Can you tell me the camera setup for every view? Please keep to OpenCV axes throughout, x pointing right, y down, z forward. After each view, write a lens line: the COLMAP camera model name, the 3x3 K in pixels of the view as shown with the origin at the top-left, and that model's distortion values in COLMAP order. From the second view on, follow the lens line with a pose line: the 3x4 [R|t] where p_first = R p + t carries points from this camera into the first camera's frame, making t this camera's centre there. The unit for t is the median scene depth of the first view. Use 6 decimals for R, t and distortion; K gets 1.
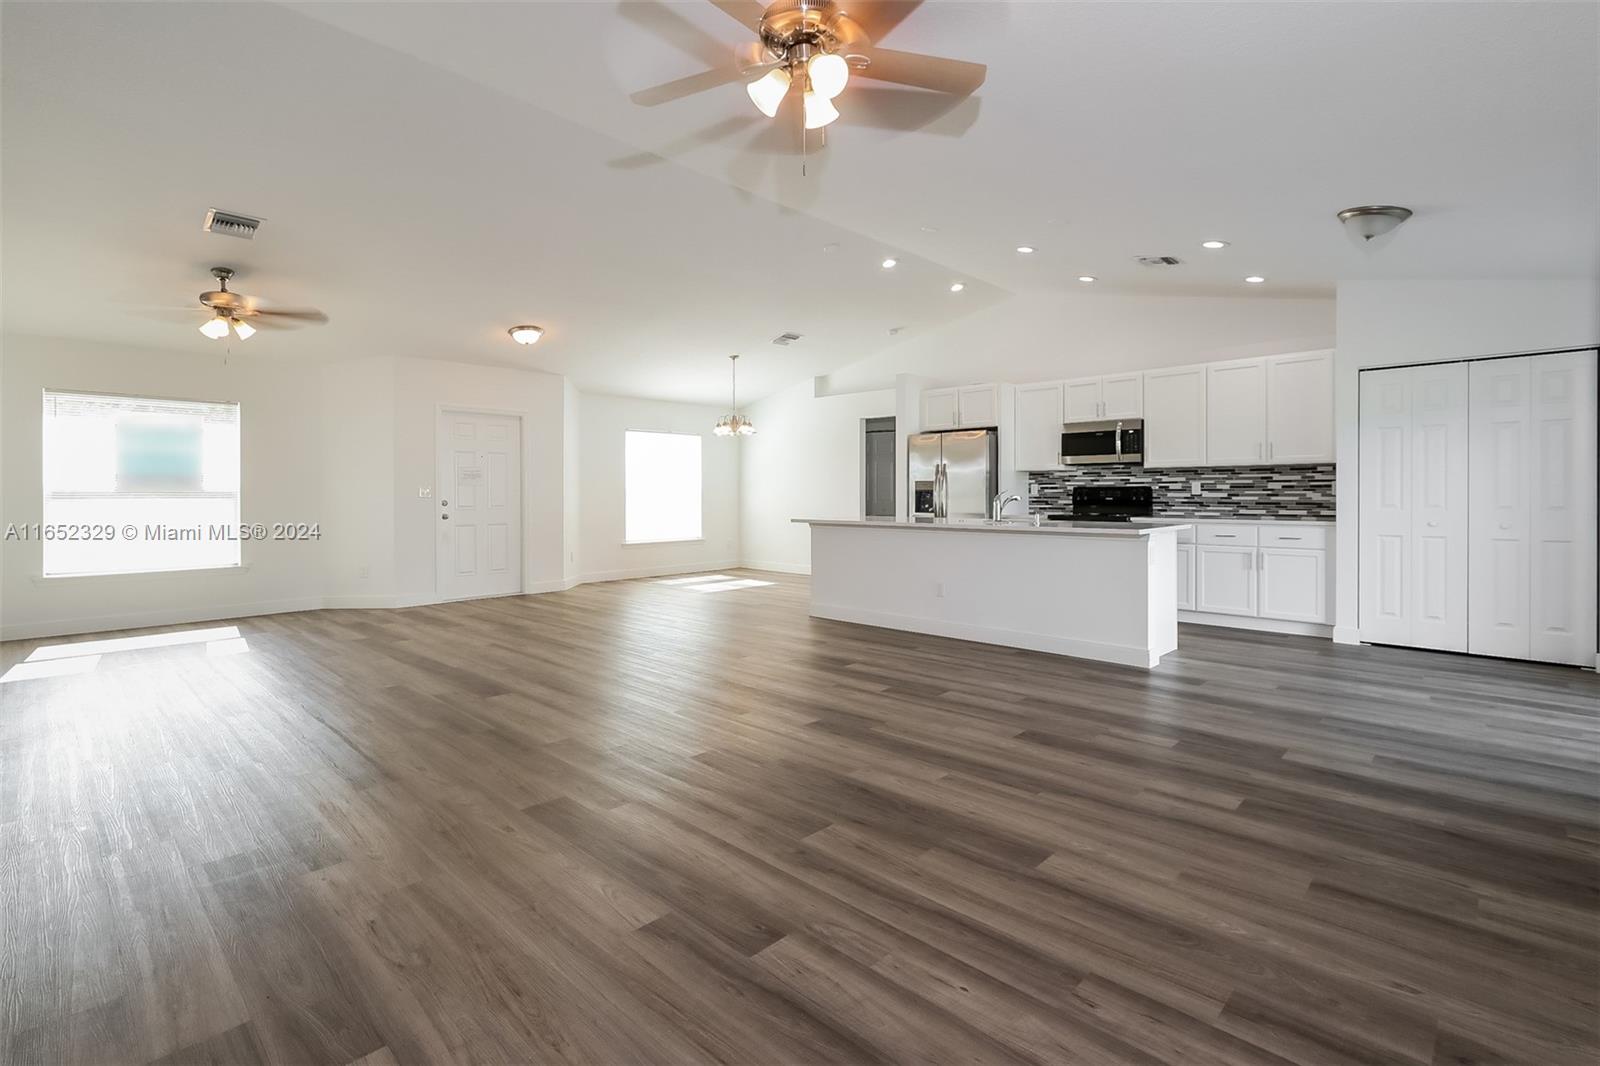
lens RADIAL K [[734.3, 0, 803.2], [0, 734.3, 499.0], [0, 0, 1]] dist [0.000604, 0.000144]
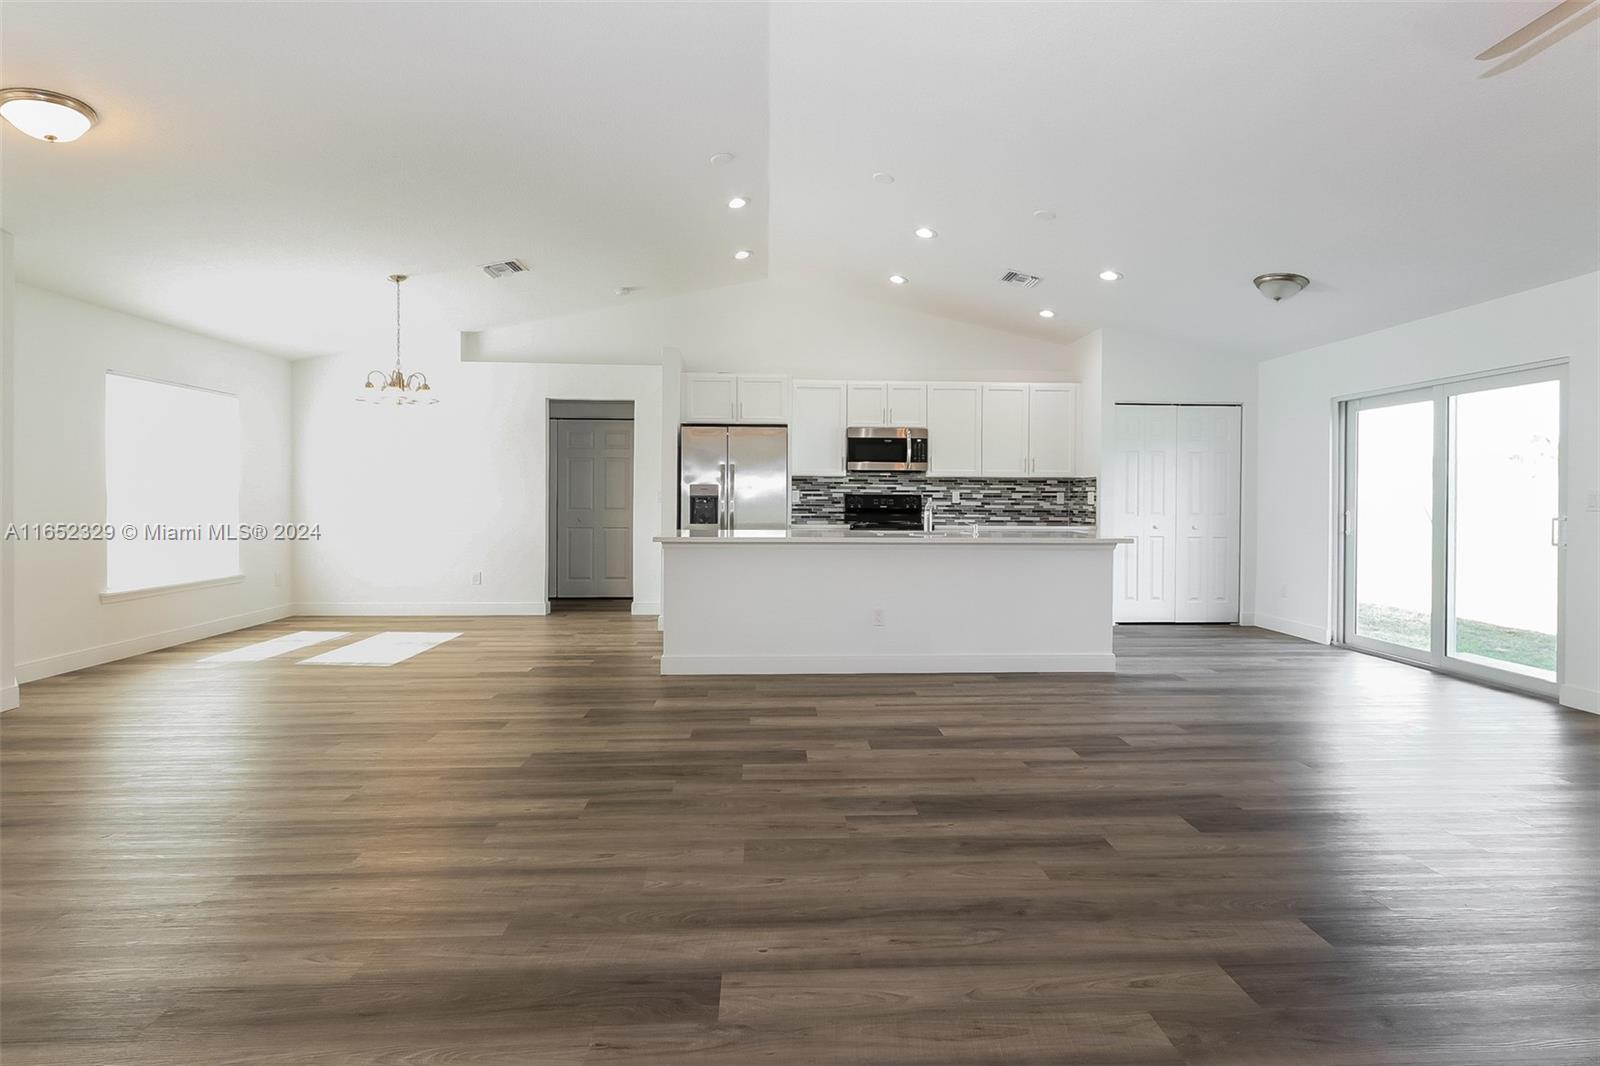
lens RADIAL K [[748.6, 0, 821.4], [0, 748.6, 506.6], [0, 0, 1]] dist [0.000448, -0.000044]
pose [[0.683286, -0.000468, 0.730150, -0.397291], [-0.001751, 0.999996, 0.002279, -0.002872], [-0.730148, -0.002836, 0.683283, 0.393353]]
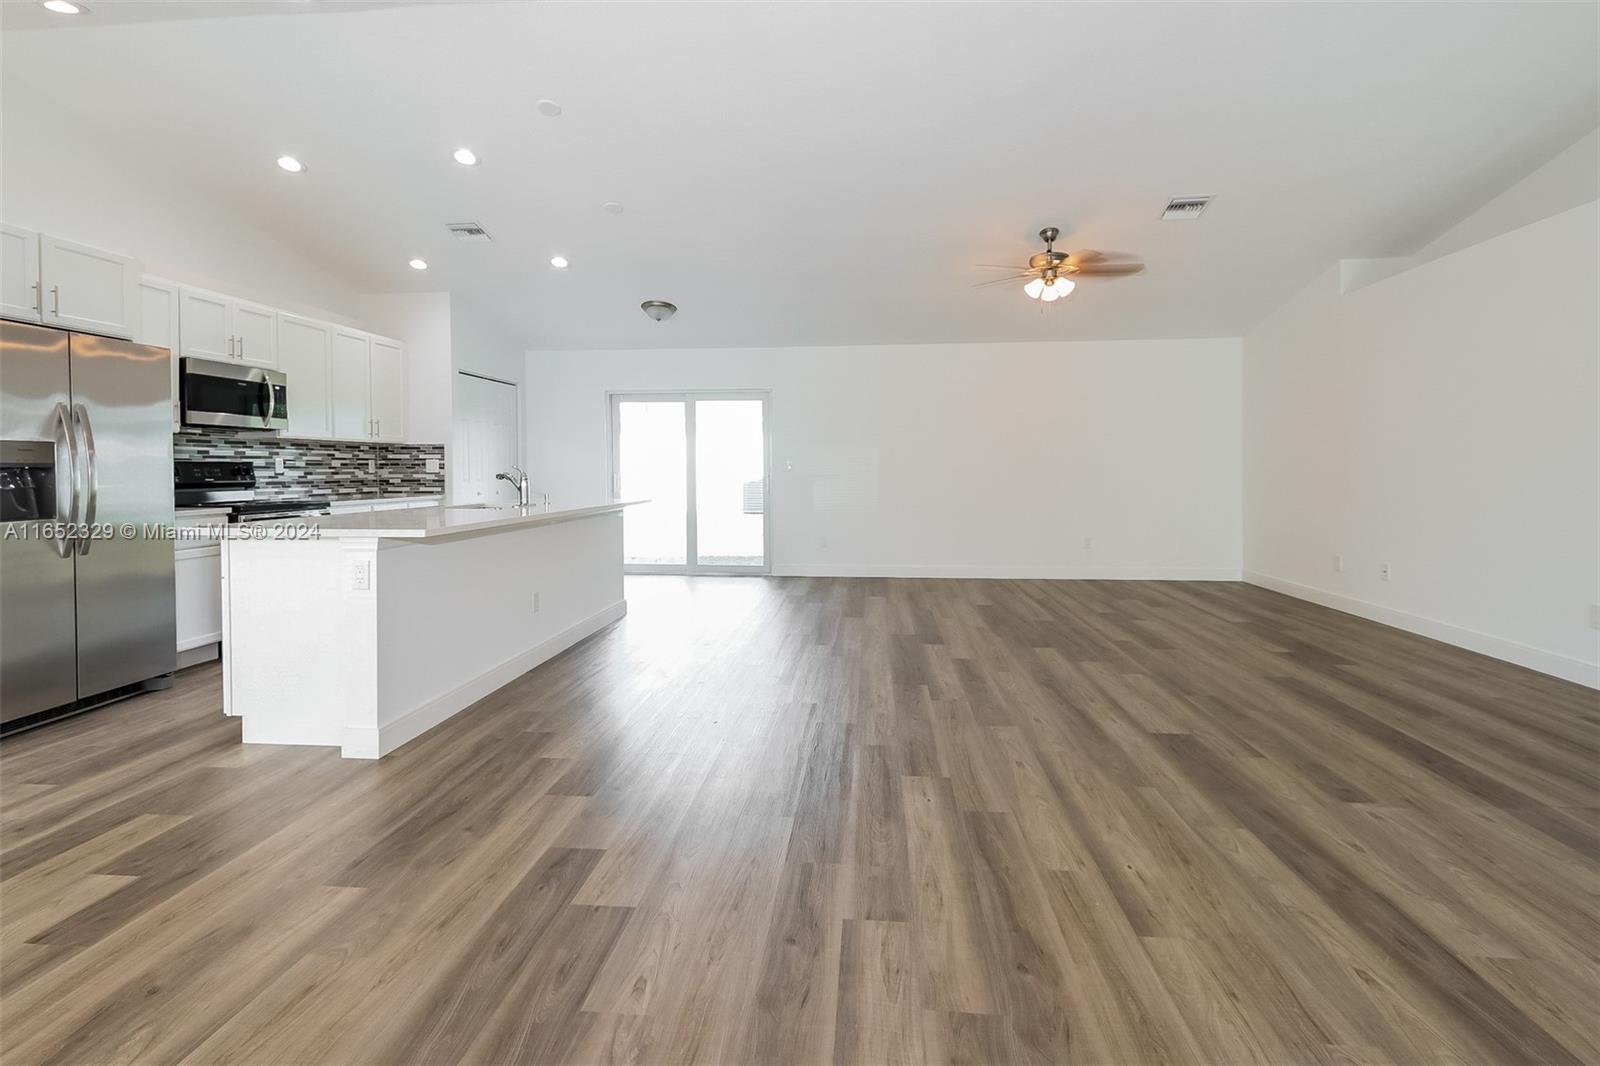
lens RADIAL K [[758.5, 0, 783.6], [0, 758.5, 486.0], [0, 0, 1]] dist [-0.002783, -0.000612]
pose [[-0.597111, -0.015112, 0.802017, -0.470801], [0.008781, 0.999639, 0.025373, -0.007931], [-0.802111, 0.022193, -0.596763, 1.048233]]
